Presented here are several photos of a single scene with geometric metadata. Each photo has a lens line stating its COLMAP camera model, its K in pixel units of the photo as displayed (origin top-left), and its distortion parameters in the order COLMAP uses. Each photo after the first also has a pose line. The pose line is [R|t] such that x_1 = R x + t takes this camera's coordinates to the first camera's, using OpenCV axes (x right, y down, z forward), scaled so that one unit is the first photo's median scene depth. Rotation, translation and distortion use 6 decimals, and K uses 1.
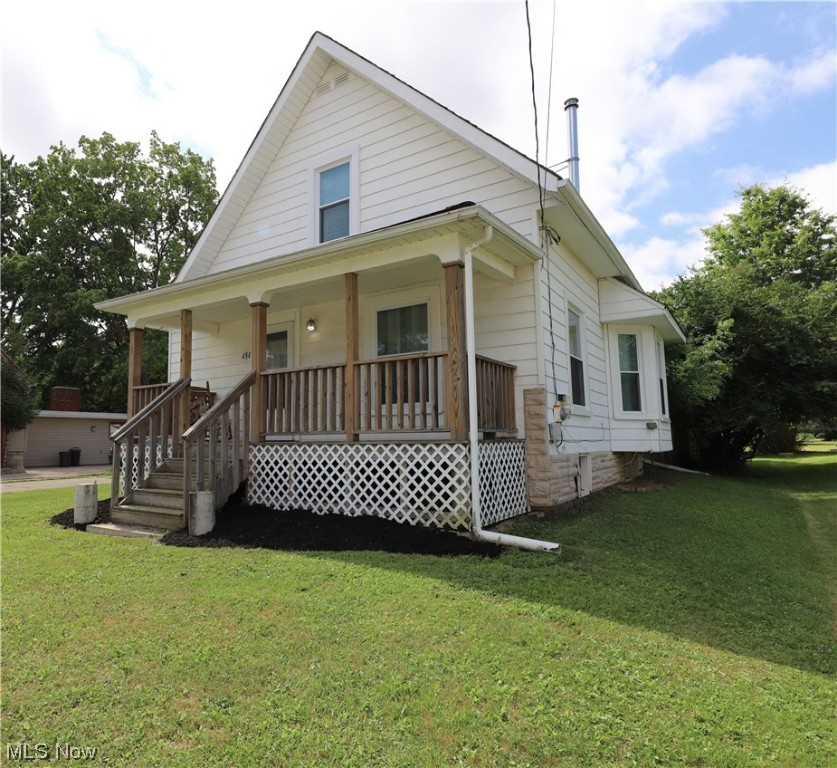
lens RADIAL K [[513.9, 0, 418.0], [0, 513.9, 384.0], [0, 0, 1]] dist [0.038848, 0.001891]
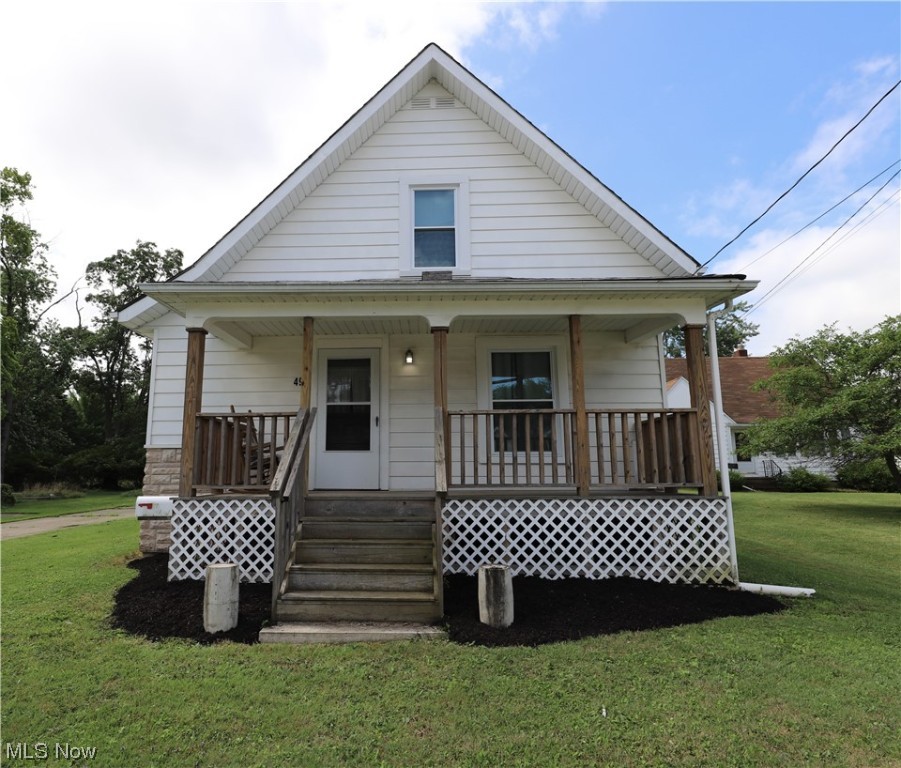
lens RADIAL K [[509.1, 0, 430.8], [0, 509.1, 409.6], [0, 0, 1]] dist [0.017867, 0.000465]
pose [[0.862060, 0.086575, 0.499357, -0.835992], [-0.058974, 0.995744, -0.070826, 0.039291], [-0.503364, 0.031607, 0.863496, 0.352618]]
